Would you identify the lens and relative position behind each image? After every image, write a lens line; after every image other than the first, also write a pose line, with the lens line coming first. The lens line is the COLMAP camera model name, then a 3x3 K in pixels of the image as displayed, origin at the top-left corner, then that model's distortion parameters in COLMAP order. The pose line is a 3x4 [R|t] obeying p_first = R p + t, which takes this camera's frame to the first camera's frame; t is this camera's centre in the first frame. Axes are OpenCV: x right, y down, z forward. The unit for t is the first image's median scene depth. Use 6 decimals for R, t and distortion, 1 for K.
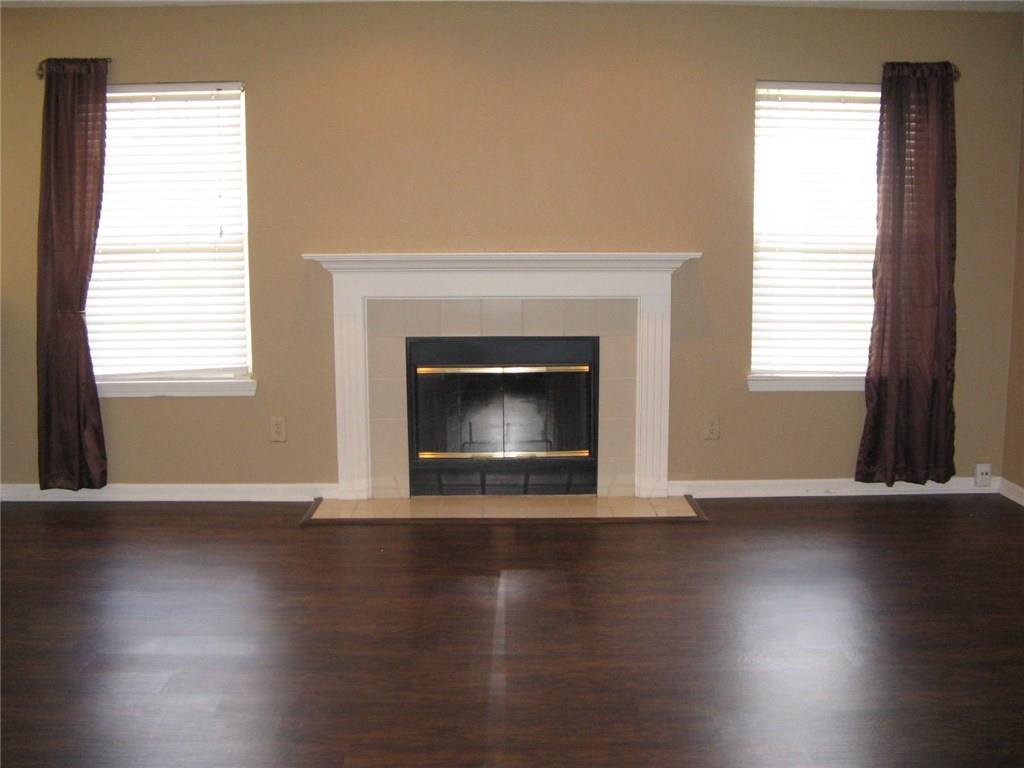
lens RADIAL K [[1055.6, 0, 521.4], [0, 1055.6, 364.0], [0, 0, 1]] dist [-0.186024, 0.190516]
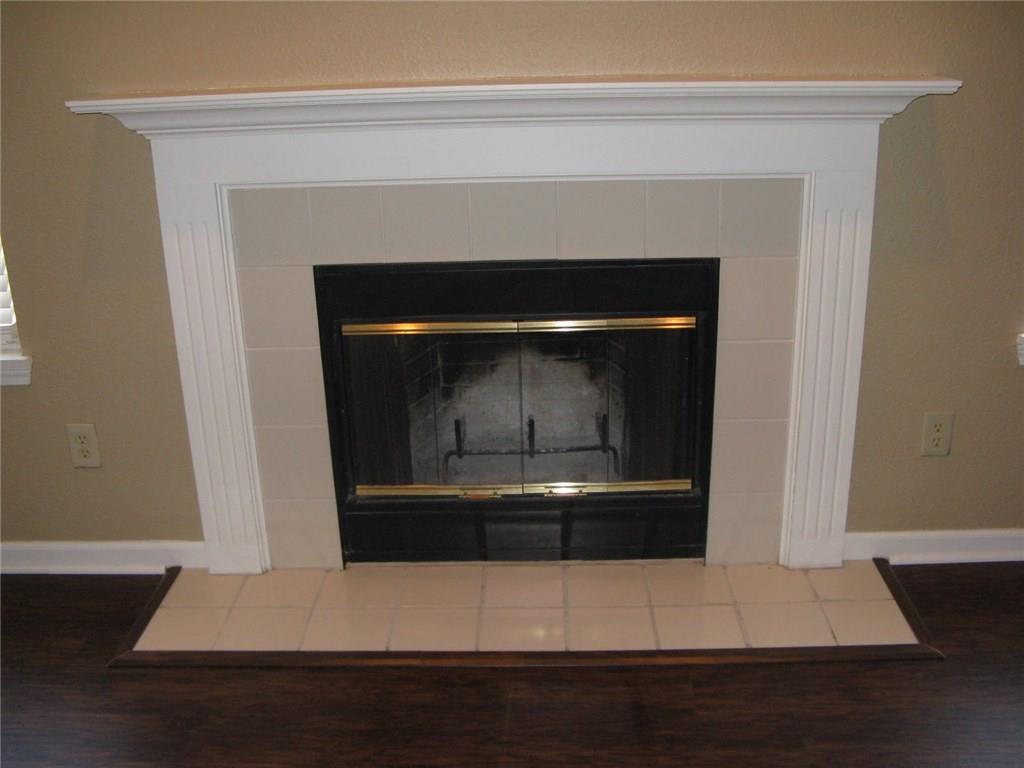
lens RADIAL K [[1055.6, 0, 521.4], [0, 1055.6, 364.0], [0, 0, 1]] dist [-0.186024, 0.190516]
pose [[0.998936, -0.007652, -0.045482, 0.006115], [0.016943, 0.978076, 0.207560, -0.077712], [0.042896, -0.208110, 0.977164, 0.521802]]
